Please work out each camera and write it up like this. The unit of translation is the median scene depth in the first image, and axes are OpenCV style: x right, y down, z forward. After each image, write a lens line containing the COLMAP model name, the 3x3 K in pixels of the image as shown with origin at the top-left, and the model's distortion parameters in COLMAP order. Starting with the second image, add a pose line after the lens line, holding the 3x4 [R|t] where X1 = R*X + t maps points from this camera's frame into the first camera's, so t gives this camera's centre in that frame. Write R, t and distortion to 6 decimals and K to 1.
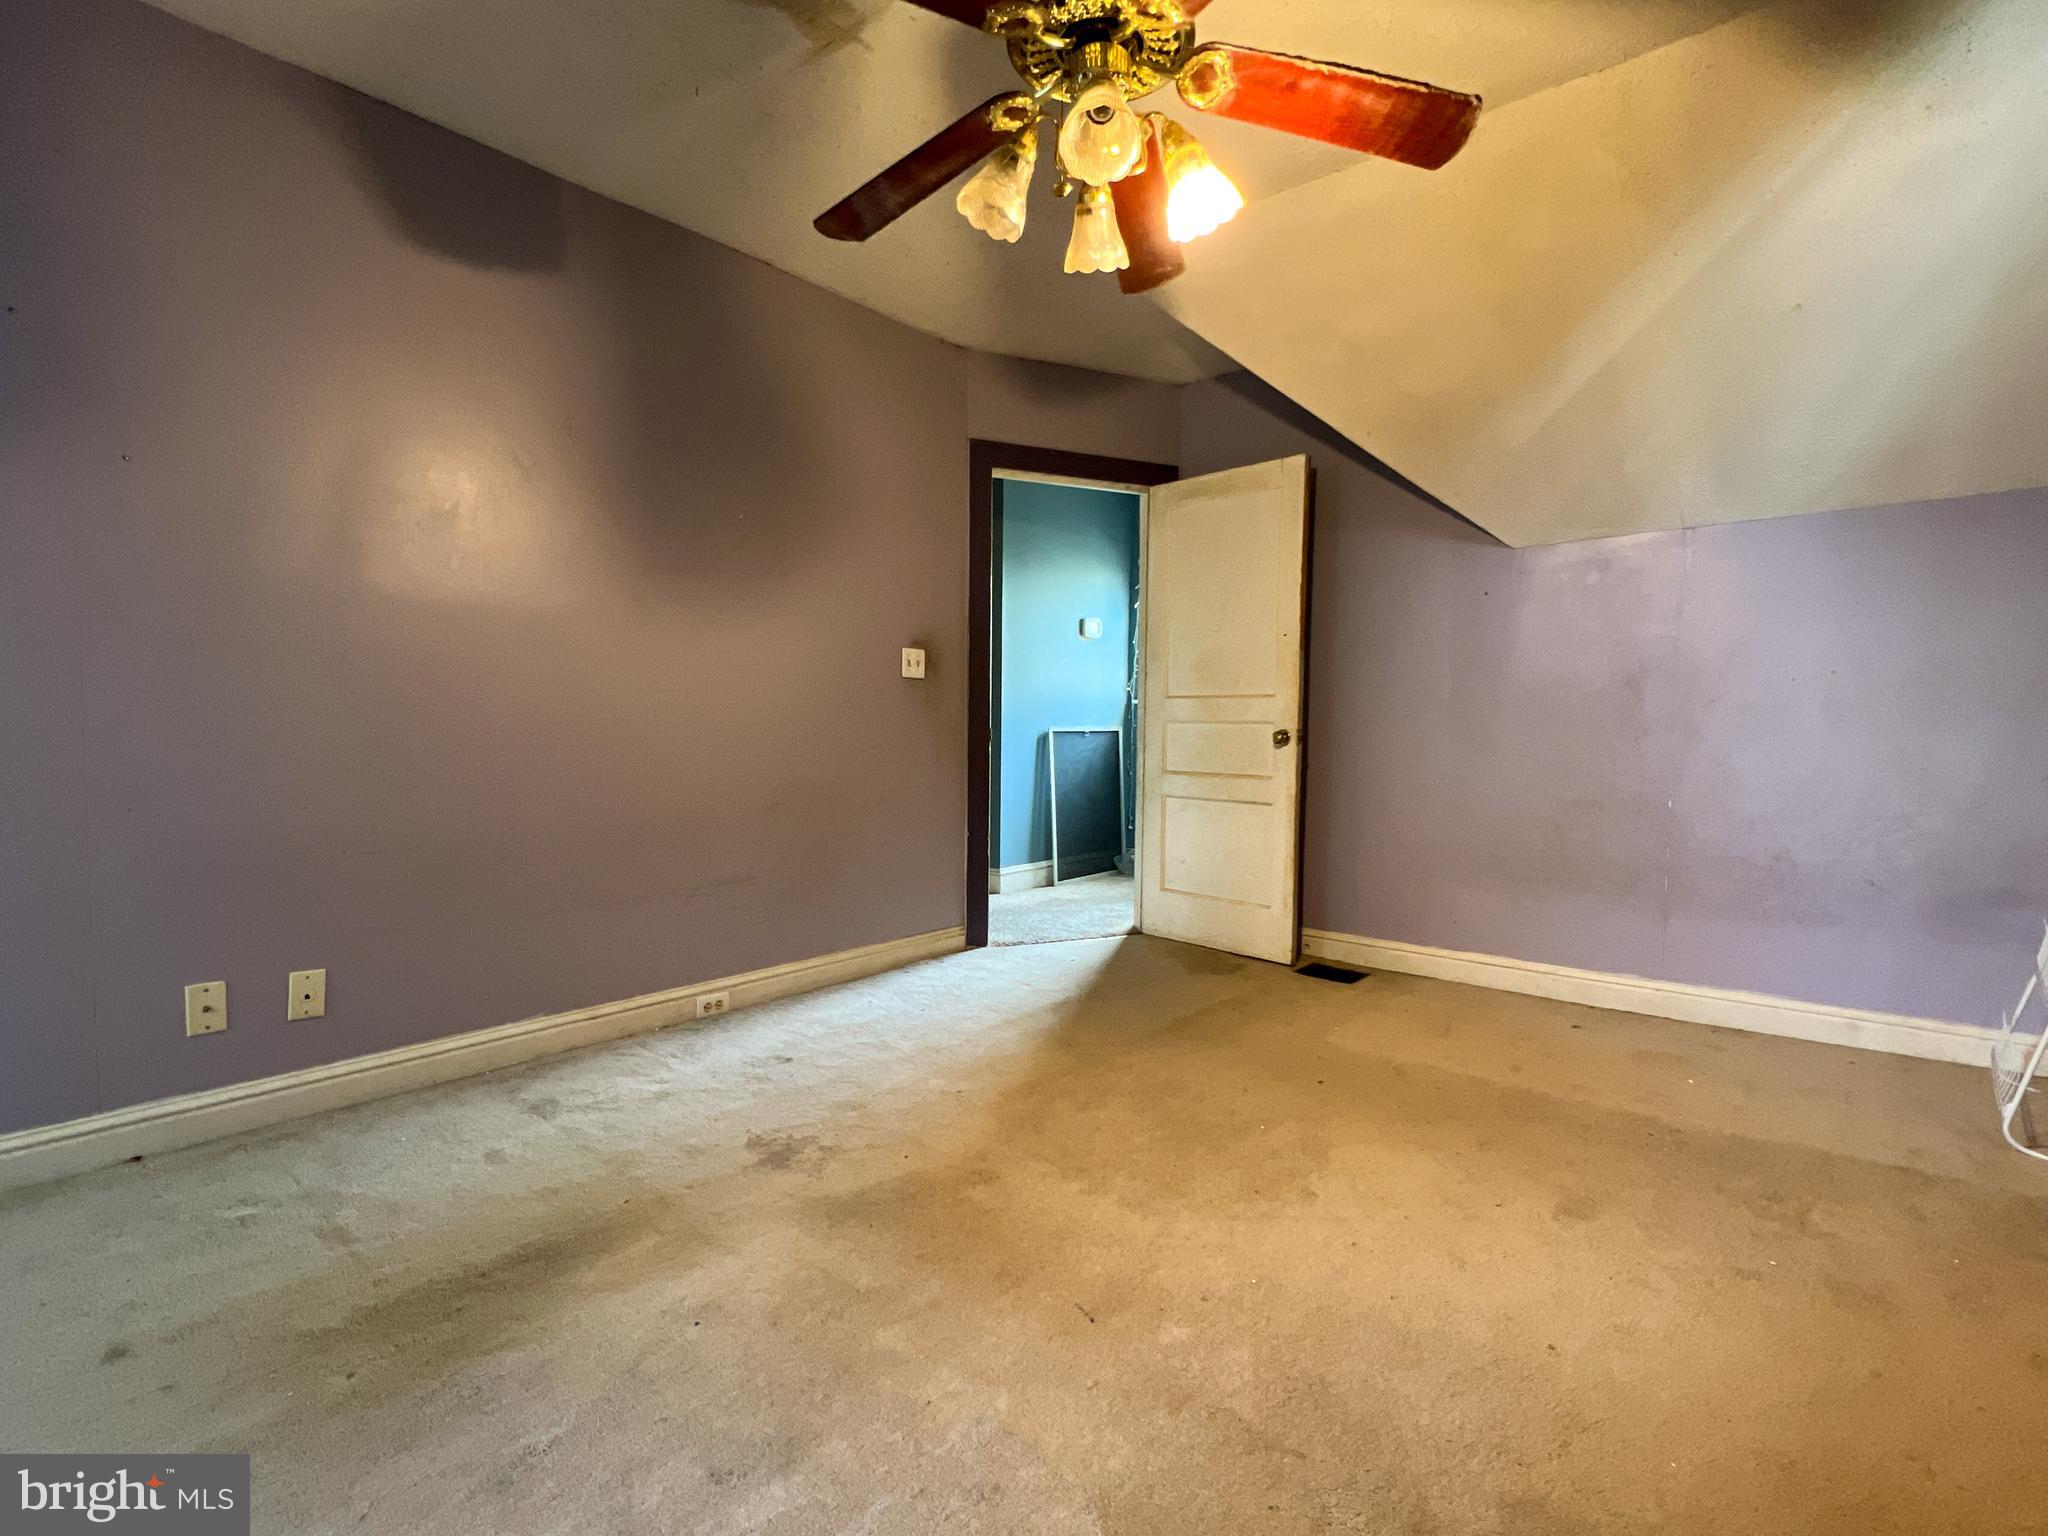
lens RADIAL K [[971.0, 0, 1027.5], [0, 971.0, 767.7], [0, 0, 1]] dist [0.001210, 0.000330]
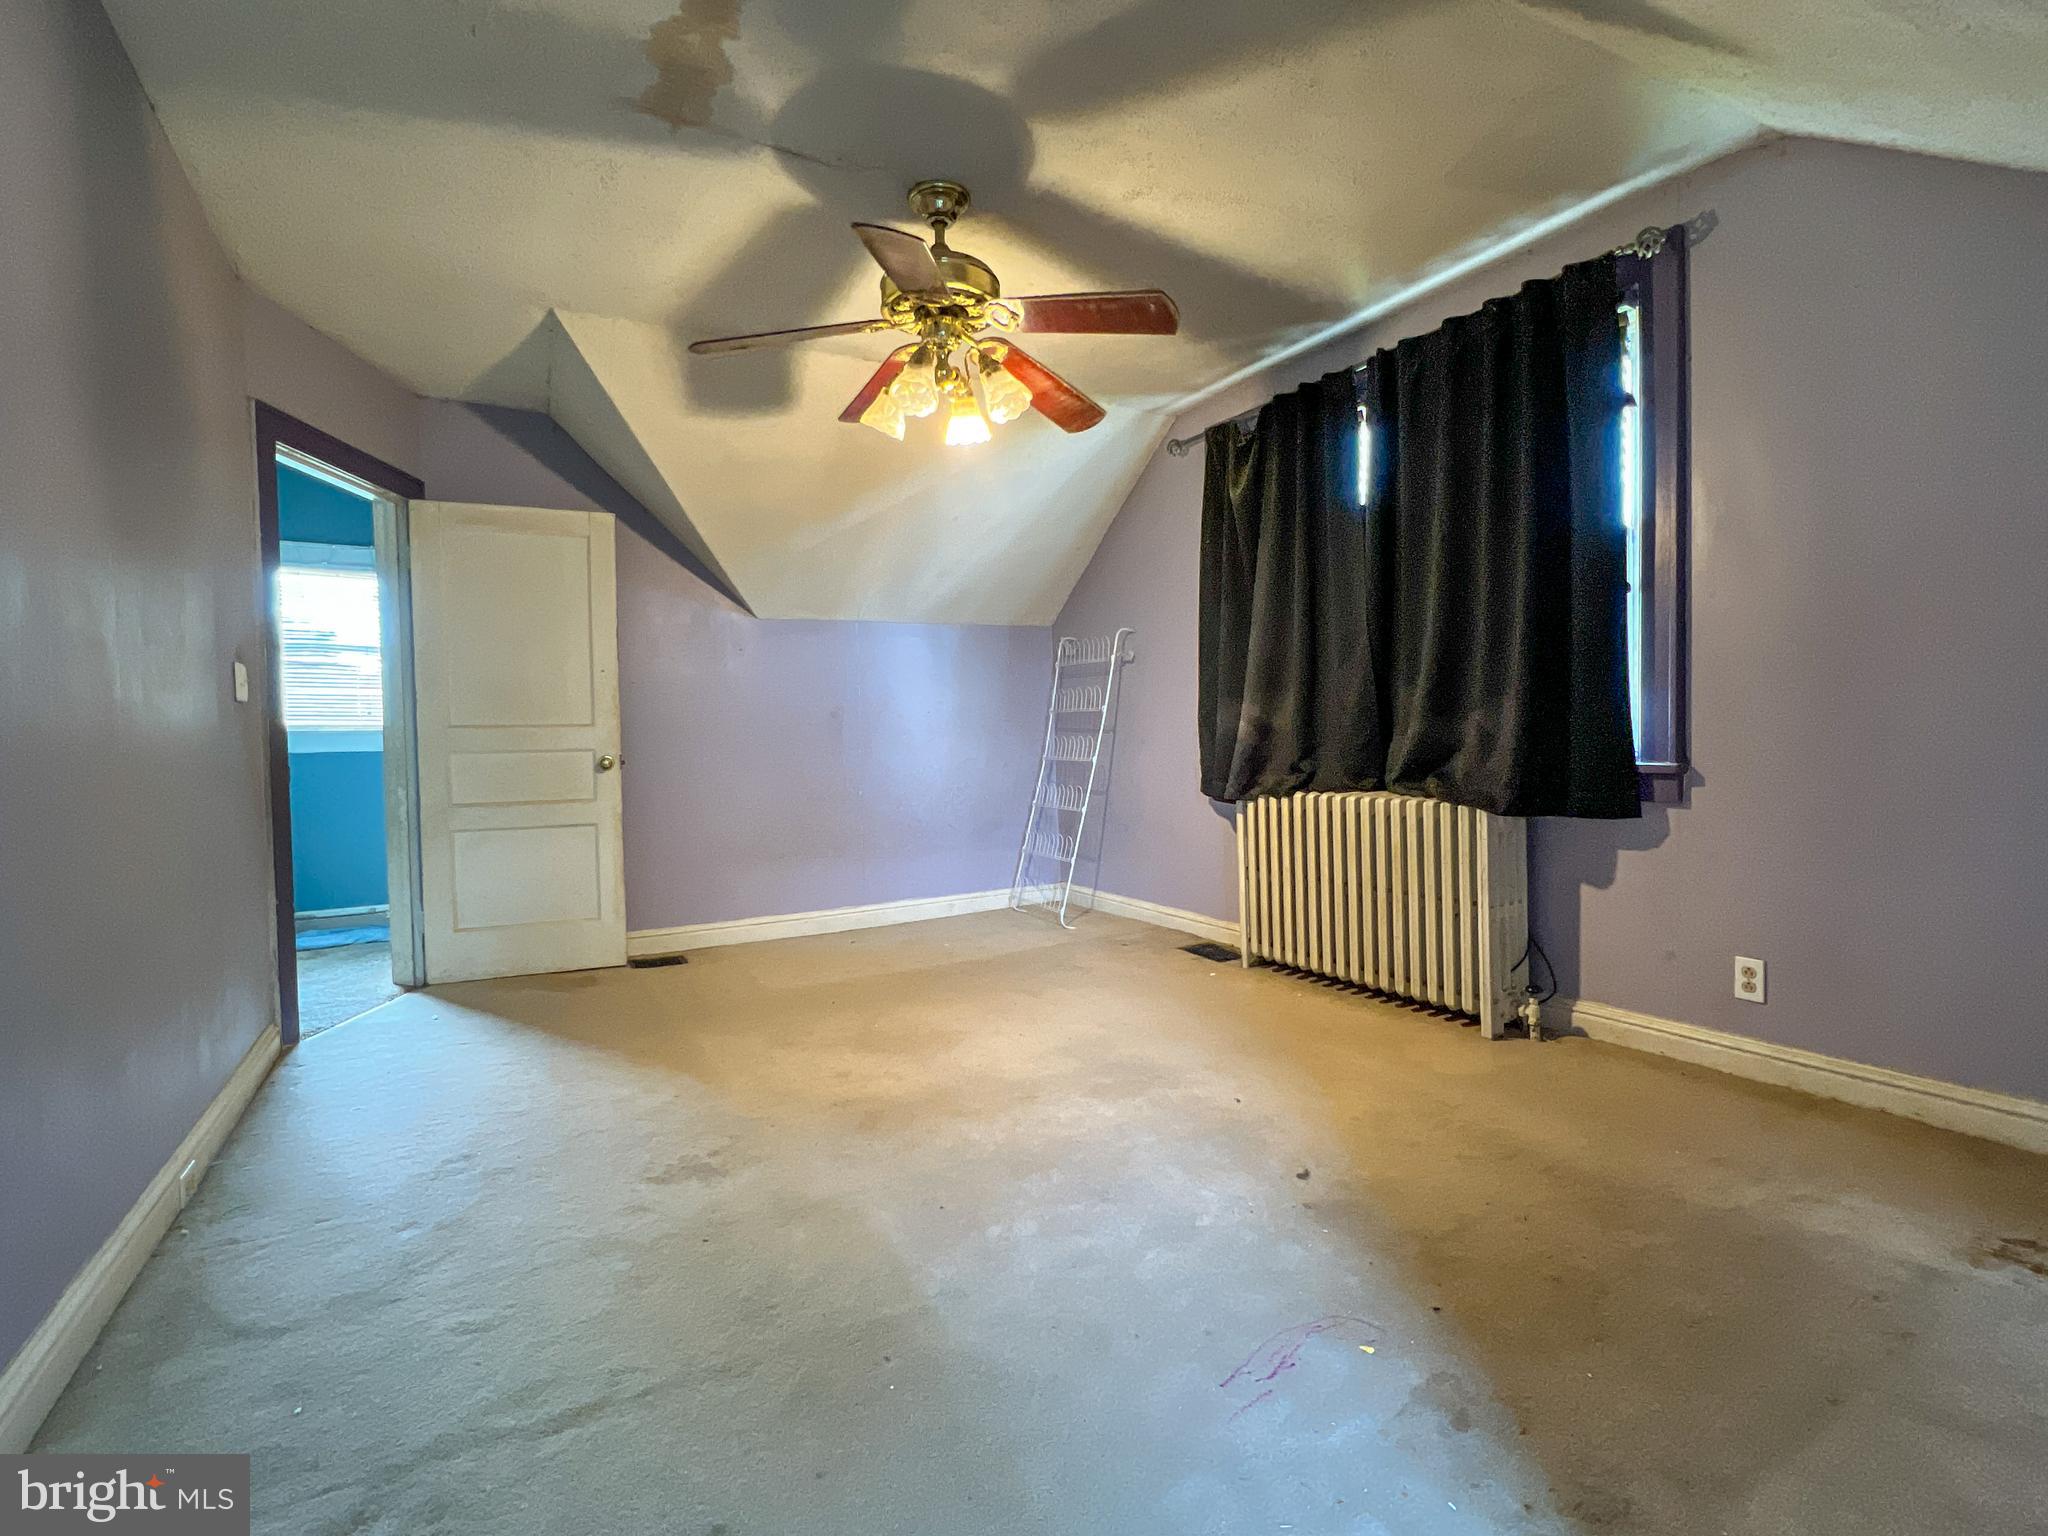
lens RADIAL K [[971.0, 0, 1027.5], [0, 971.0, 767.7], [0, 0, 1]] dist [0.001210, 0.000330]
pose [[0.336987, -0.043230, 0.940516, -0.628349], [0.070202, 0.997318, 0.020688, -0.014841], [-0.938888, 0.059054, 0.339118, 0.172364]]
